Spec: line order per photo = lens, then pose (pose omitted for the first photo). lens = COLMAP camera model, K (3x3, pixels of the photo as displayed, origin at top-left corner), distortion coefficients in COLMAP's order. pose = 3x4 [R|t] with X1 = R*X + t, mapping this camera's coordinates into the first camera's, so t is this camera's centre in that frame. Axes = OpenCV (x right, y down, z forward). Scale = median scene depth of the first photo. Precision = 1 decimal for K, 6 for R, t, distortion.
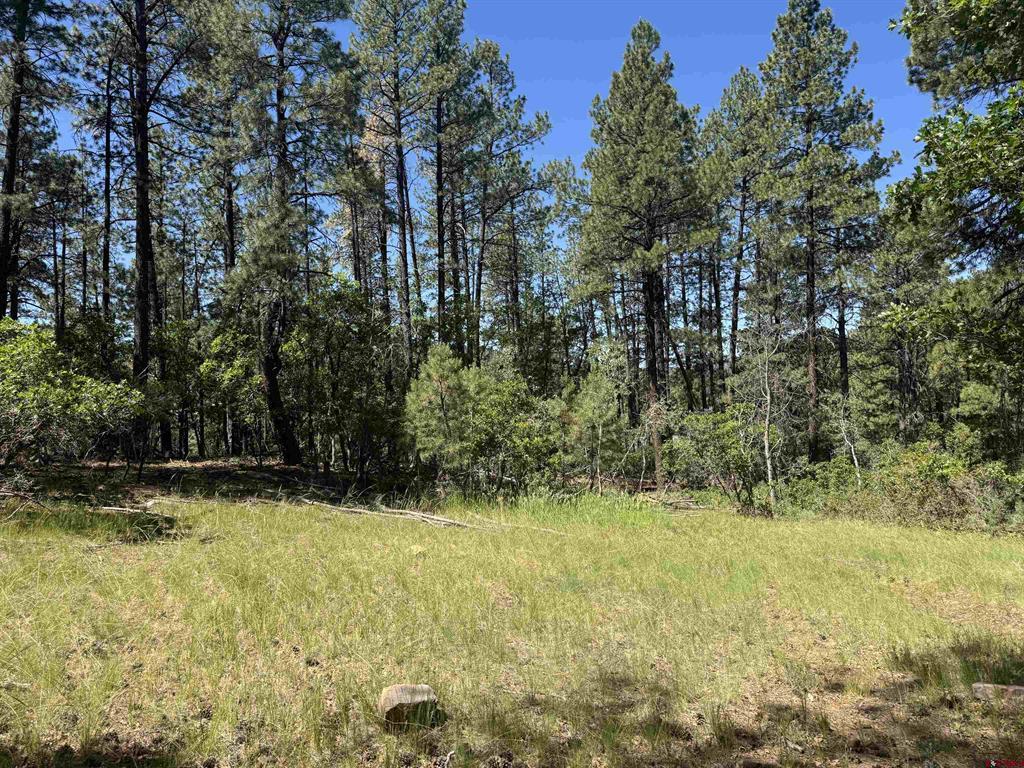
lens RADIAL K [[716.8, 0, 511.3], [0, 716.8, 379.4], [0, 0, 1]] dist [0.001182, -0.018048]
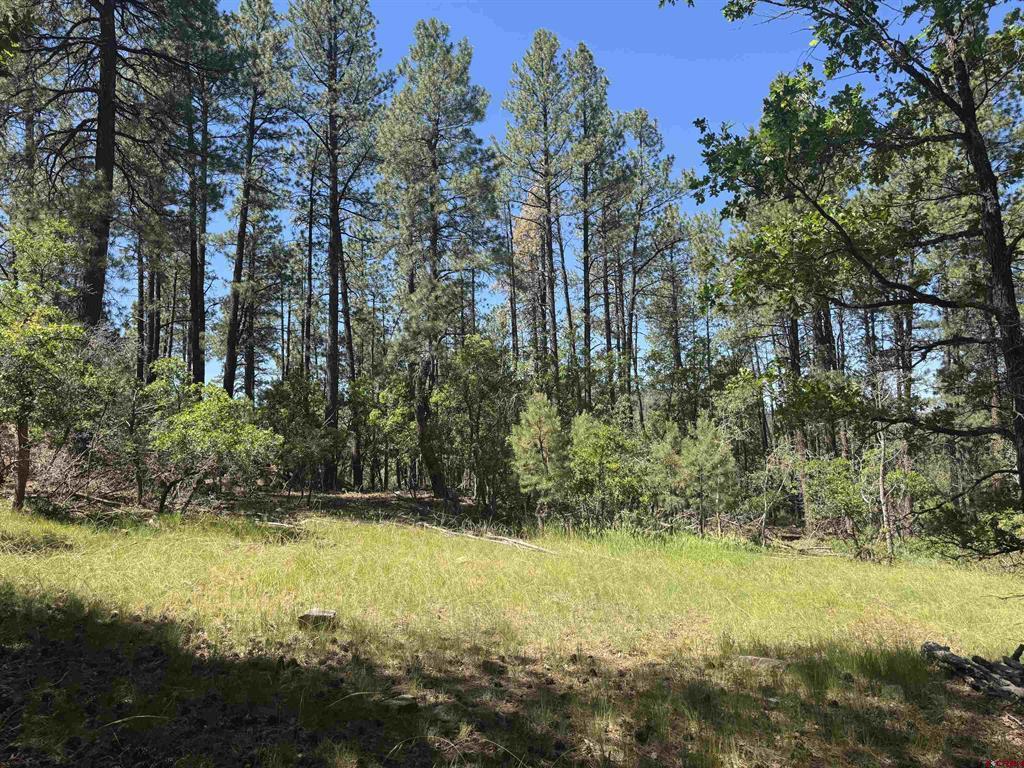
lens RADIAL K [[716.8, 0, 513.5], [0, 716.8, 385.7], [0, 0, 1]] dist [0.001182, -0.018048]
pose [[0.959946, -0.016200, -0.279717, 0.119649], [0.001597, 0.998627, -0.052354, -0.002900], [0.280181, 0.049811, 0.958654, -0.086275]]
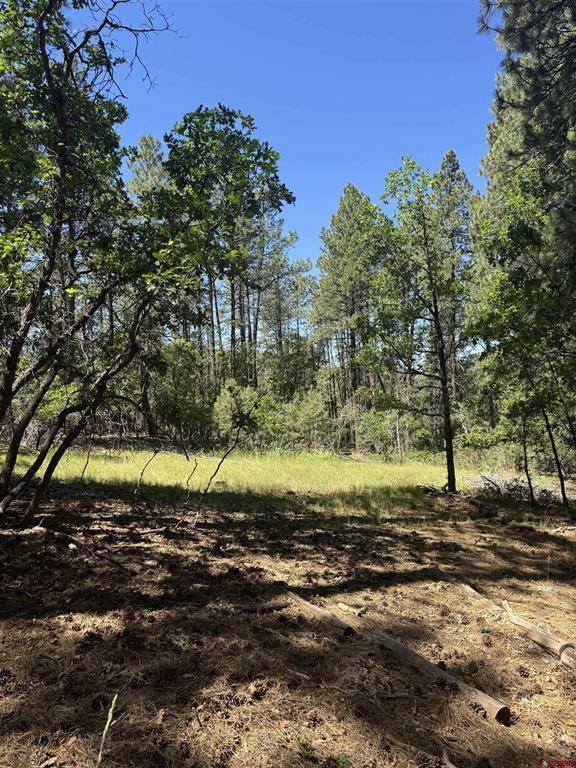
lens RADIAL K [[537.6, 0, 290.9], [0, 537.6, 386.5], [0, 0, 1]] dist [0.001182, -0.018048]
pose [[0.999955, 0.007238, 0.006145, 0.044736], [-0.007358, 0.999778, 0.019722, -0.040262], [-0.006001, -0.019766, 0.999787, -0.382129]]
